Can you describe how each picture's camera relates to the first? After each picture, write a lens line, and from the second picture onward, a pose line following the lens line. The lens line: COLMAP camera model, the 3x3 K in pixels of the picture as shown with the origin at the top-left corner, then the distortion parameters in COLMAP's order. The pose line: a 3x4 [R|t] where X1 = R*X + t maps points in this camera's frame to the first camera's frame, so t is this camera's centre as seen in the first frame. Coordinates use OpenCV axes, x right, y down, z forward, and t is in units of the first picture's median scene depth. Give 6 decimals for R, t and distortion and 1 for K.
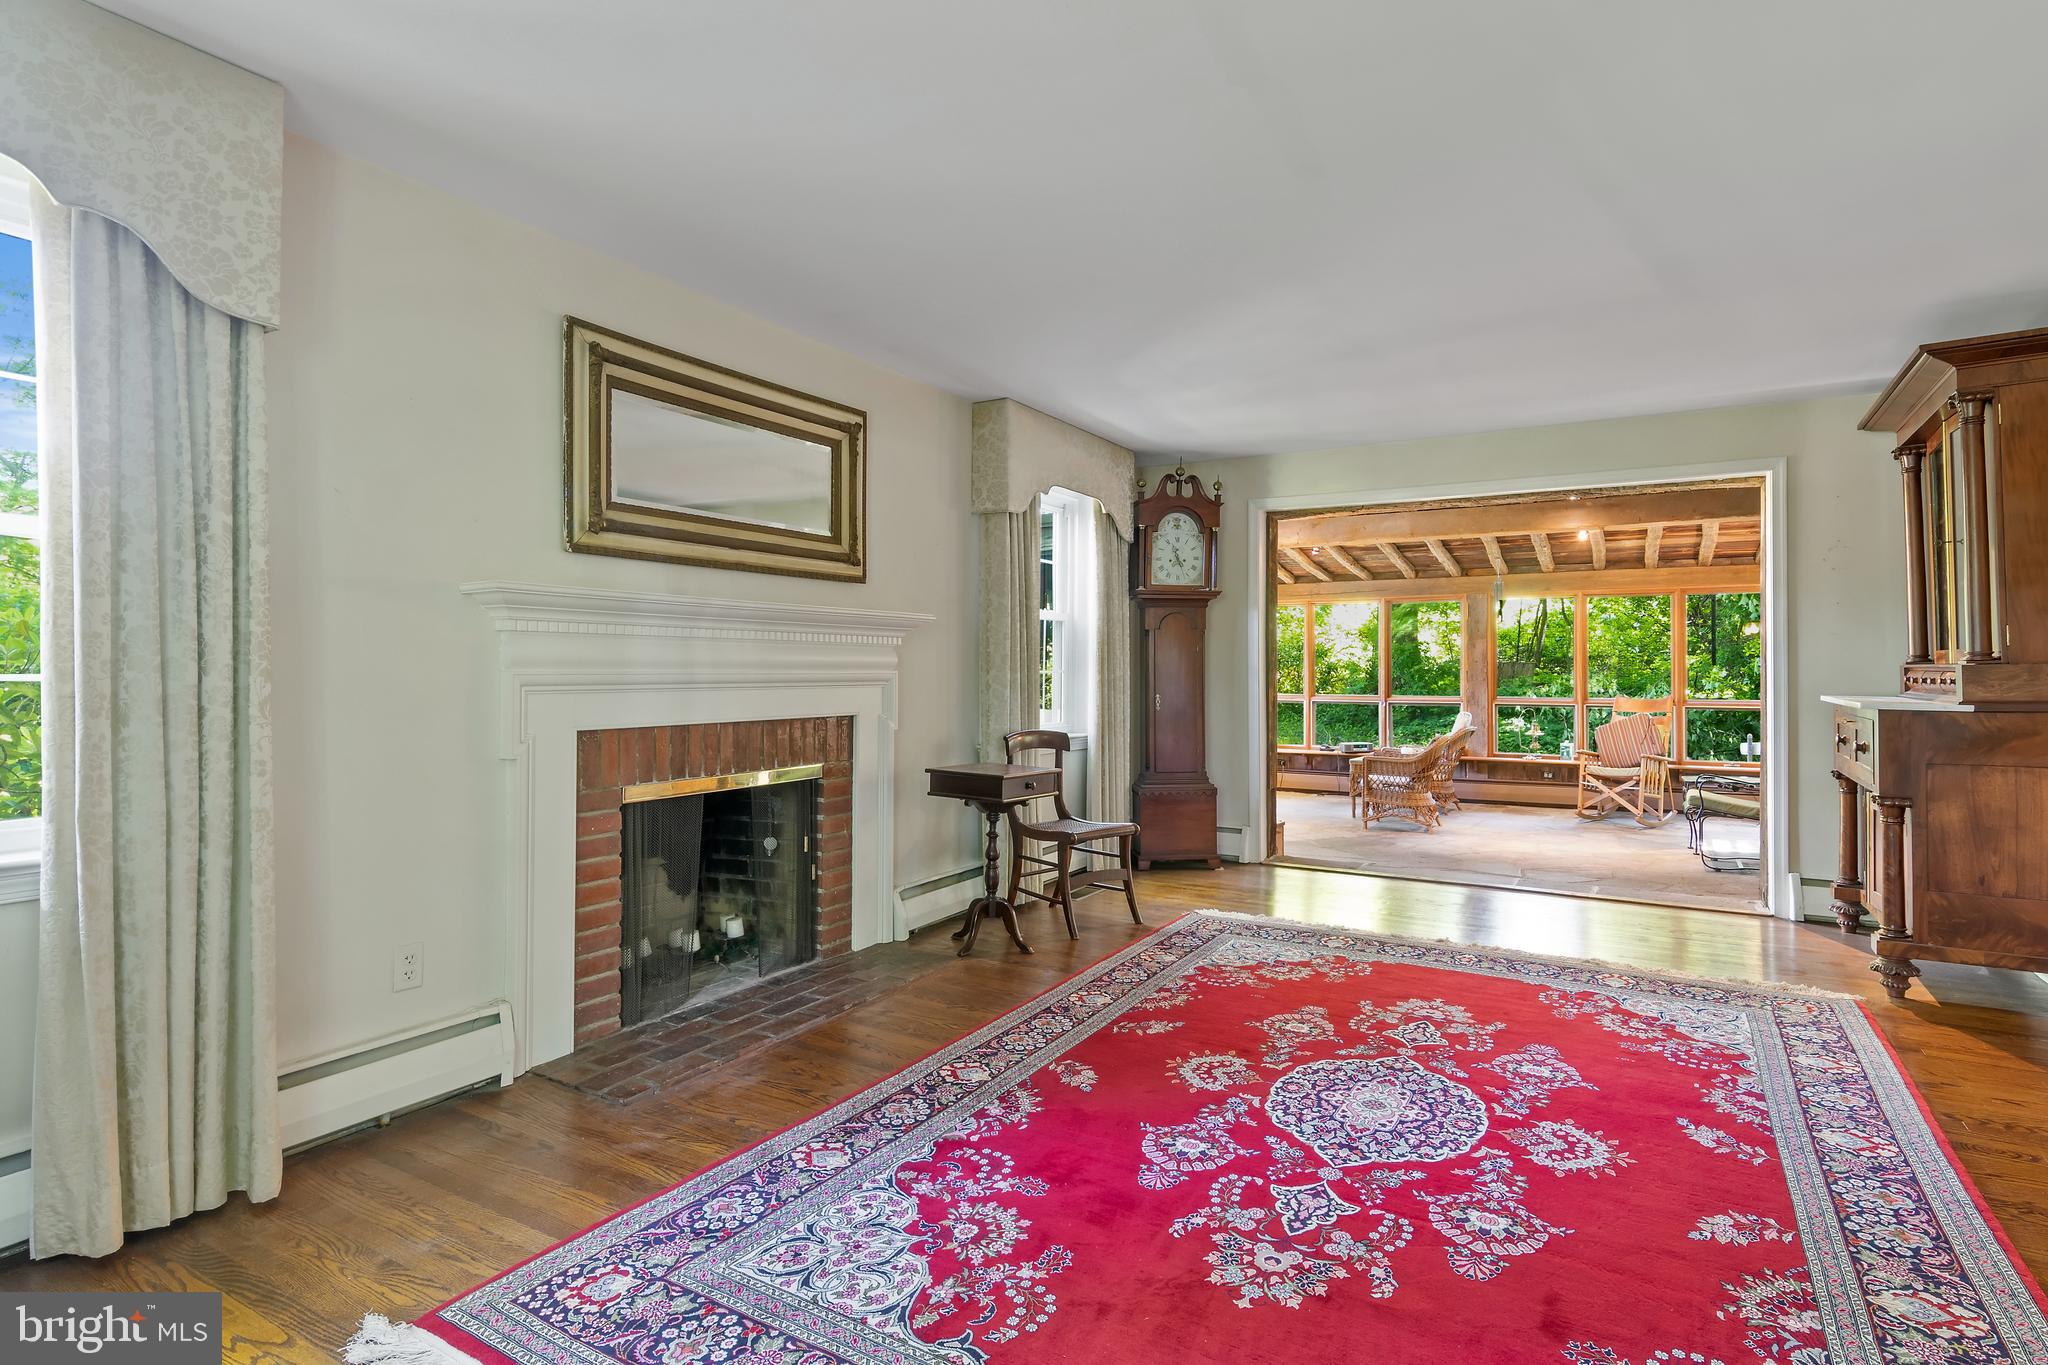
lens RADIAL K [[1040.5, 0, 1024.8], [0, 1040.5, 665.4], [0, 0, 1]] dist [0.004831, 0.000137]
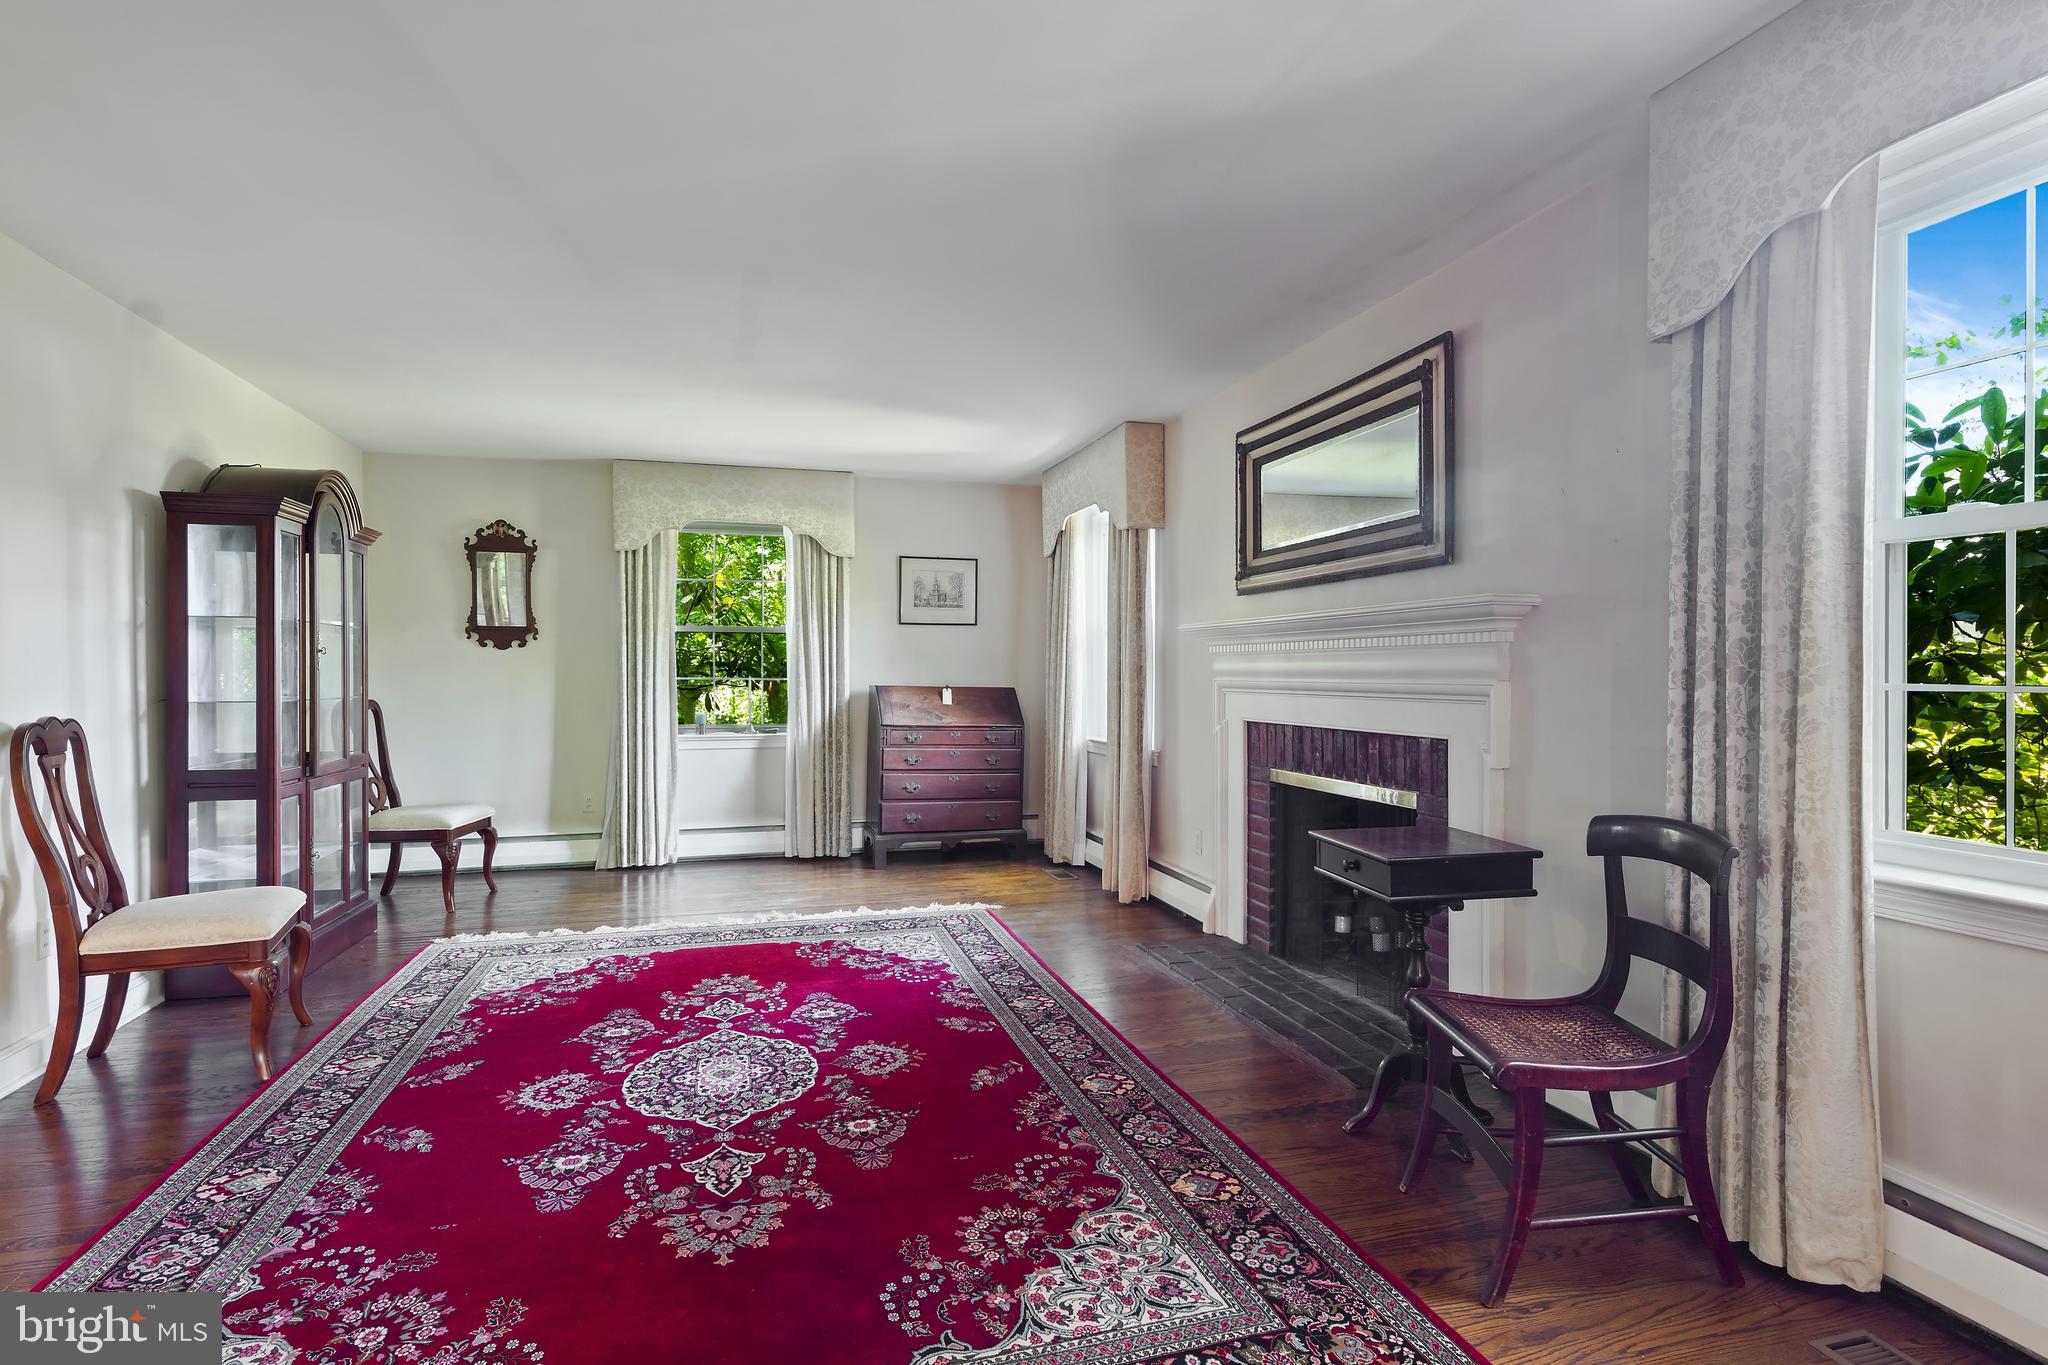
lens RADIAL K [[1040.5, 0, 1024.8], [0, 1040.5, 665.4], [0, 0, 1]] dist [0.004831, 0.000137]
pose [[-0.682024, -0.008257, -0.731283, 0.907419], [-0.000667, 0.999943, -0.010669, 0.003287], [0.731329, -0.006789, -0.681991, 1.945896]]
